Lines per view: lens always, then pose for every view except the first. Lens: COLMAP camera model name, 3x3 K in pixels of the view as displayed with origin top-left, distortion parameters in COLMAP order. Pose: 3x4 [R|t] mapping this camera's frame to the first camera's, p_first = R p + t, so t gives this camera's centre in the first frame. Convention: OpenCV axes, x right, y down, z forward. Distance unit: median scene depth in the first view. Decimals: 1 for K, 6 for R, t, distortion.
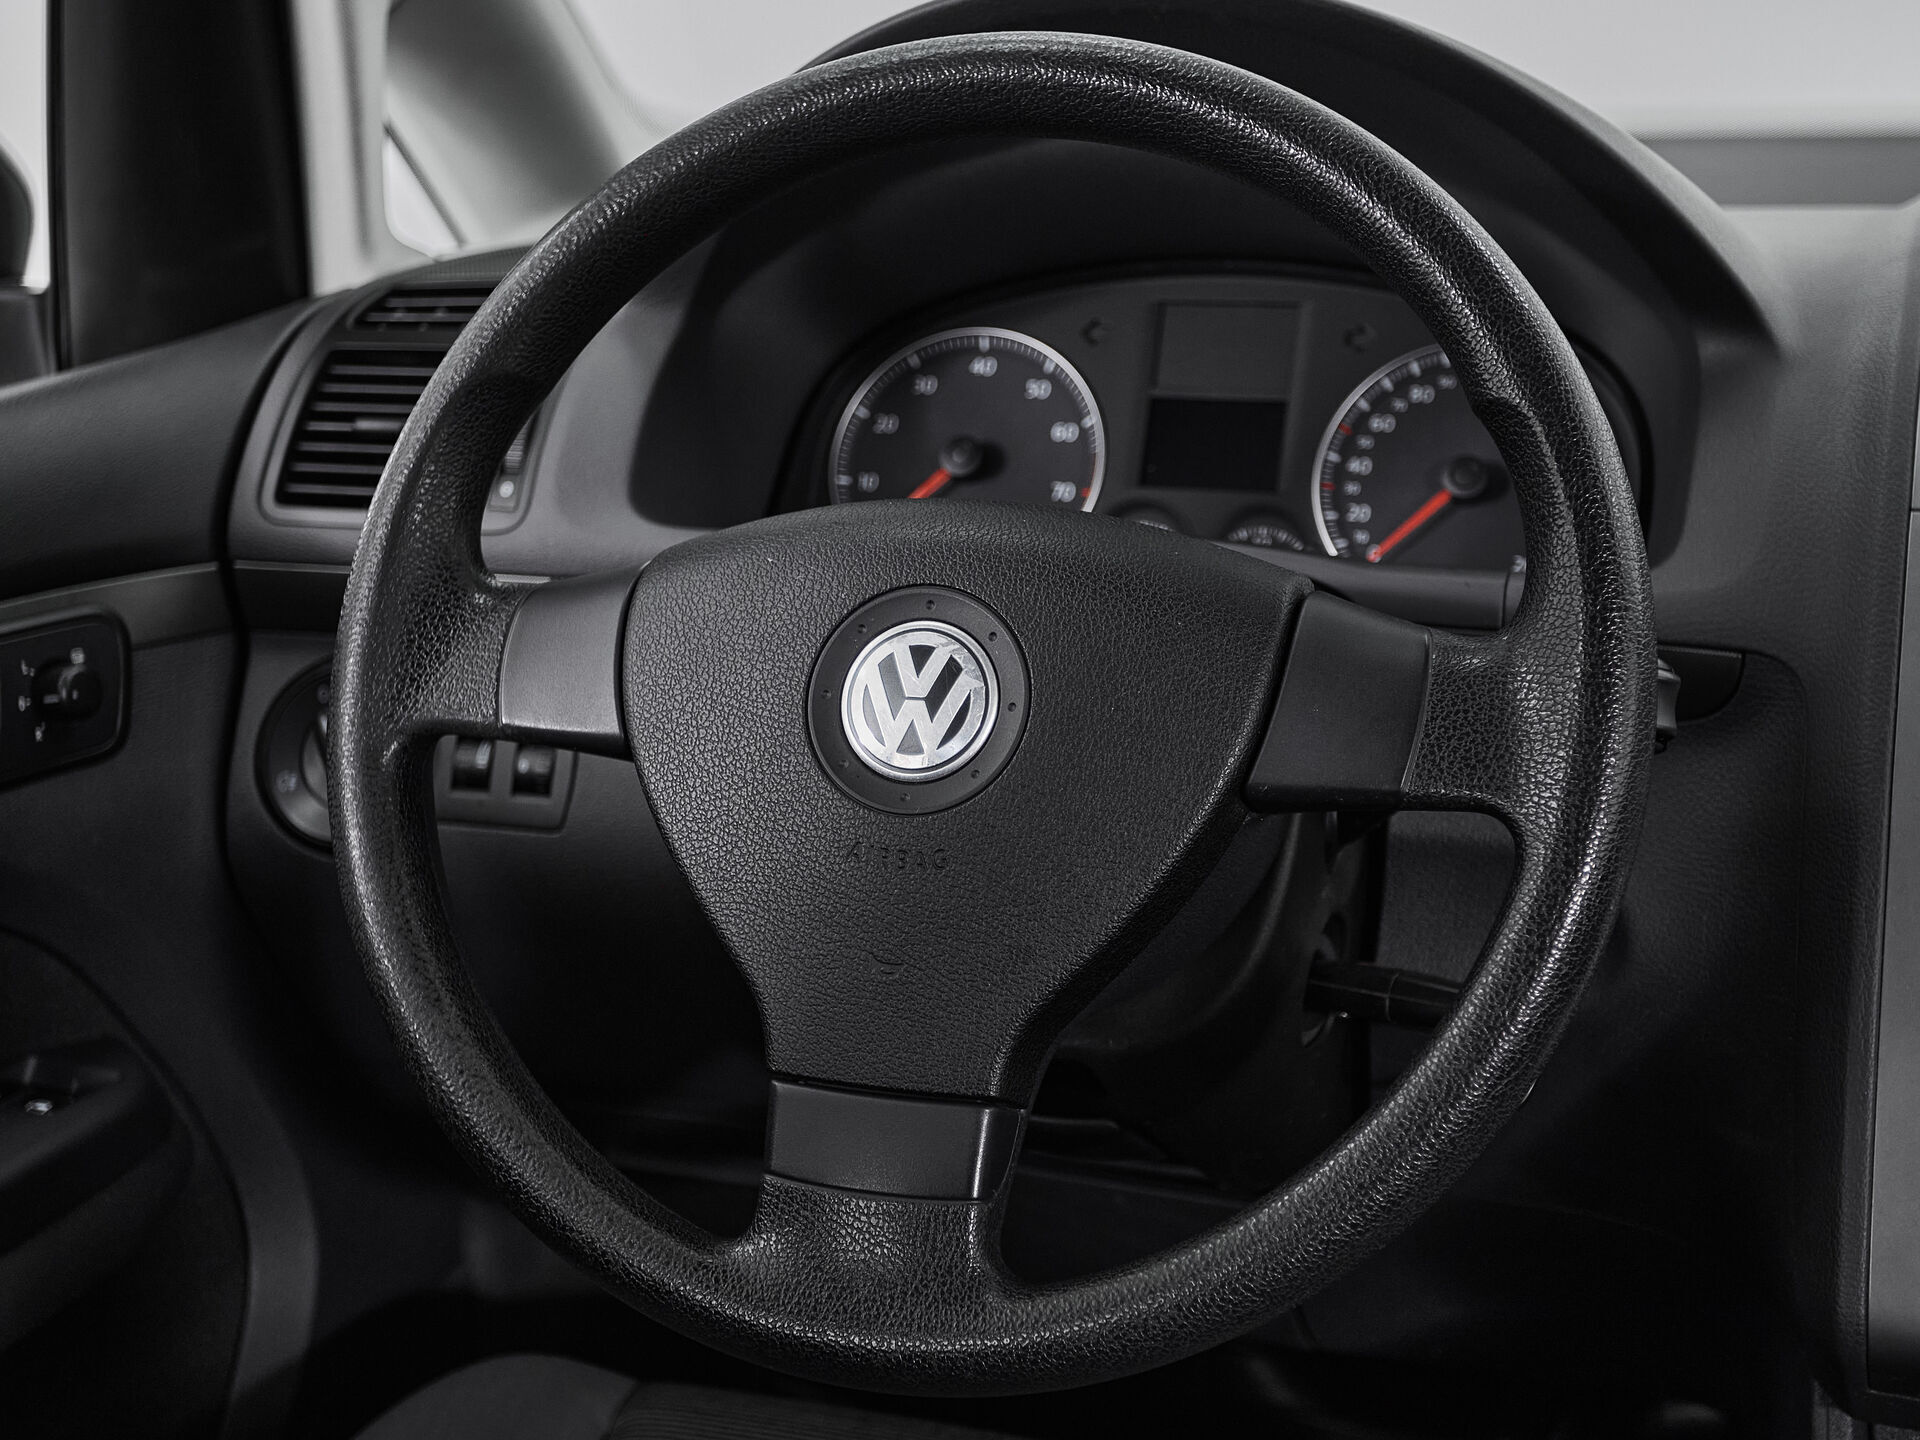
lens RADIAL K [[2624.4, 0, 928.2], [0, 2624.4, 719.9], [0, 0, 1]] dist [0.011768, 0.028881]
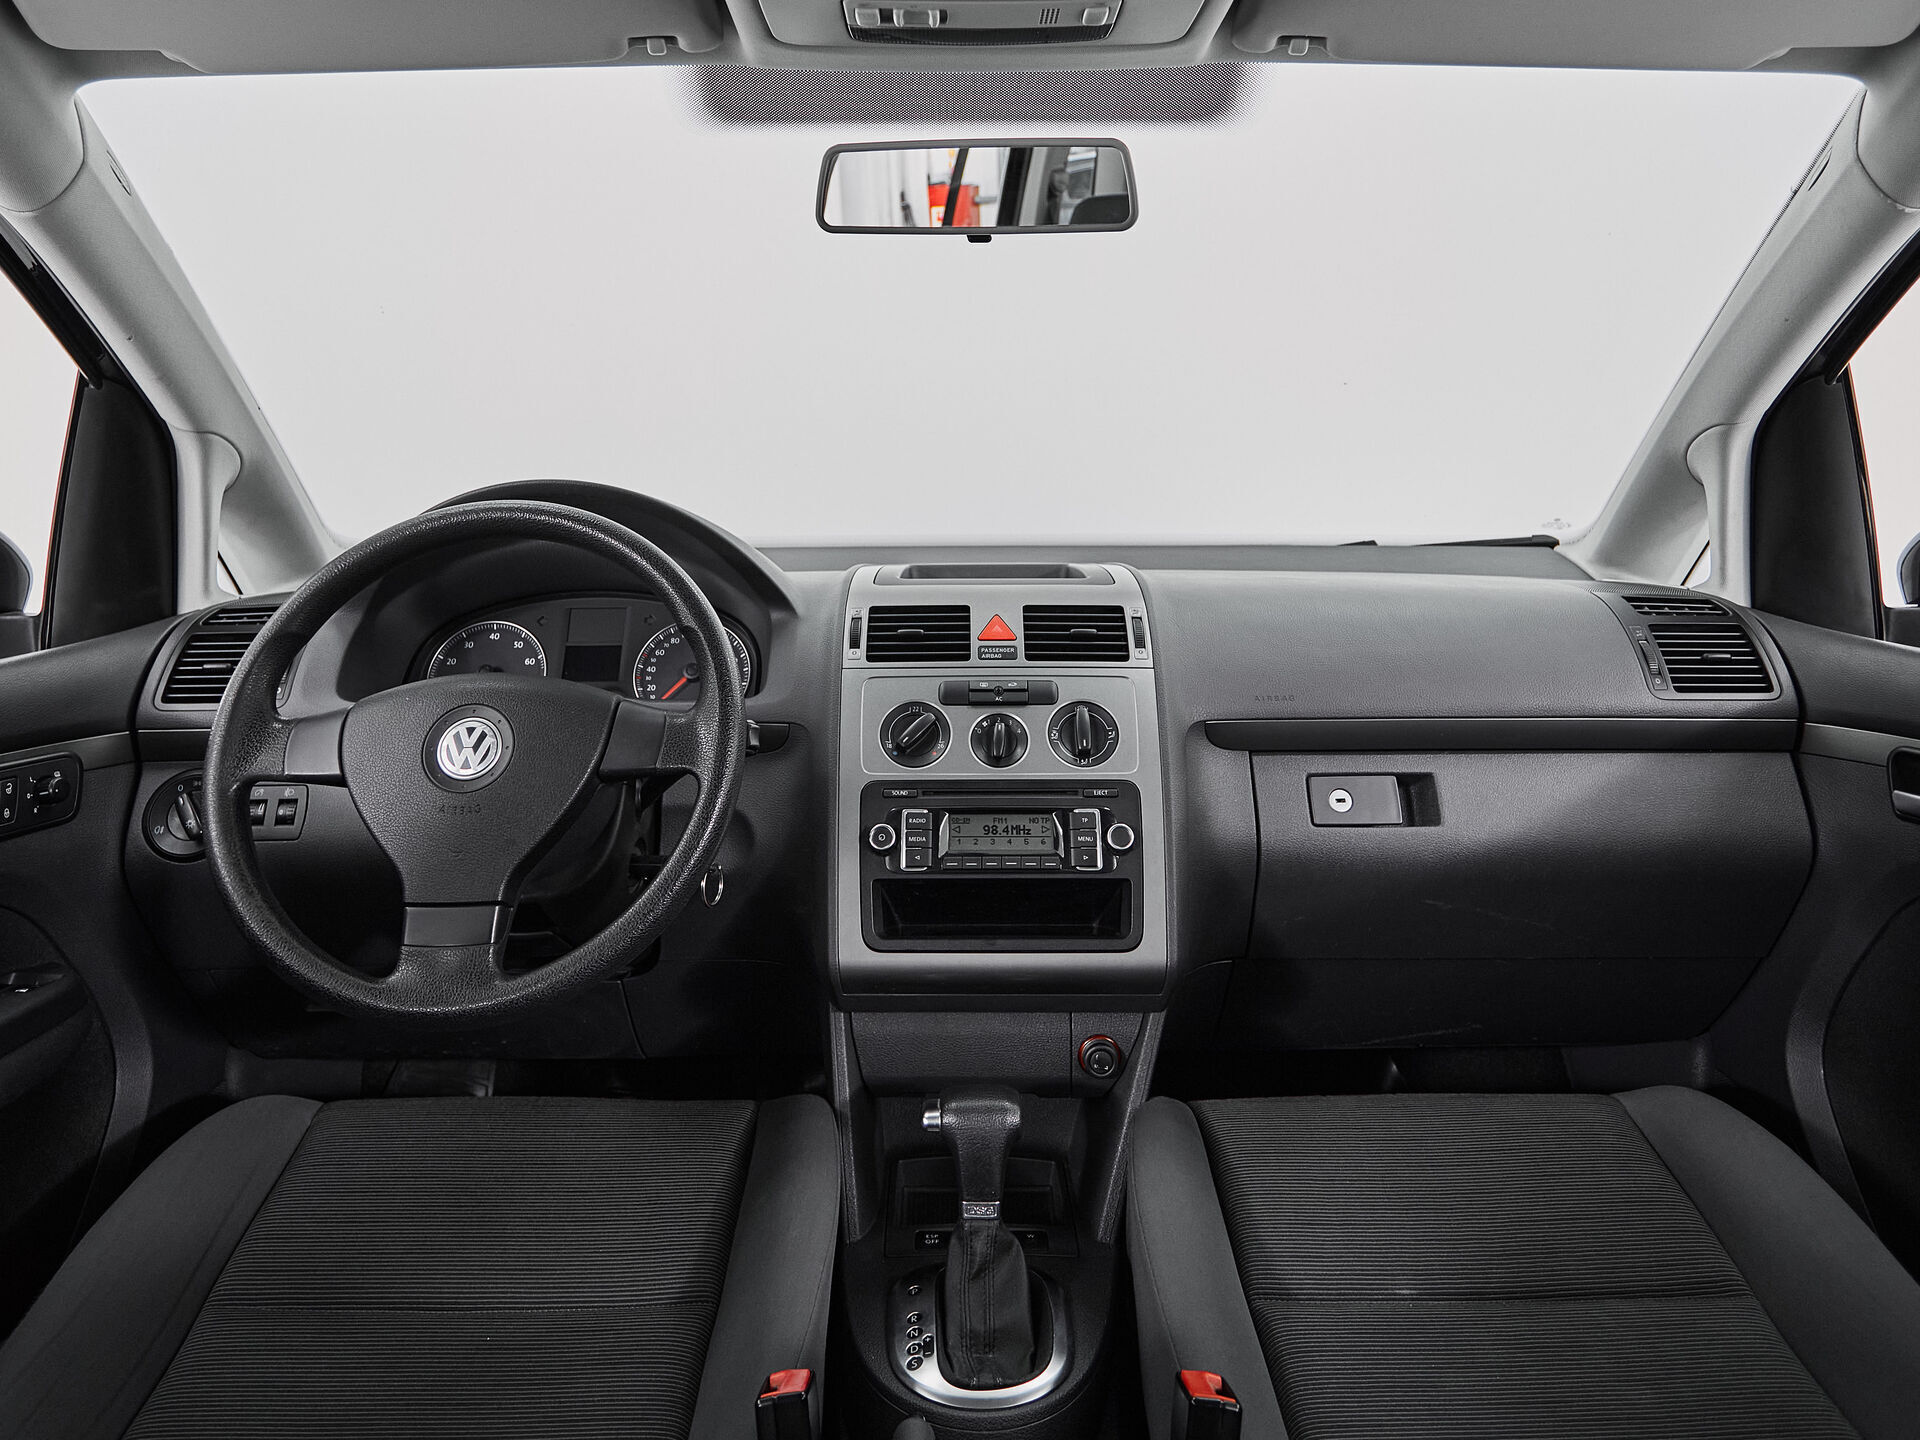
lens RADIAL K [[1378.1, 0, 959.1], [0, 1378.1, 516.1], [0, 0, 1]] dist [0.001926, -0.004108]
pose [[0.939911, 0.008184, 0.341321, -0.012400], [0.078915, 0.967433, -0.240510, 0.108608], [-0.332174, 0.252993, 0.908655, -0.362327]]
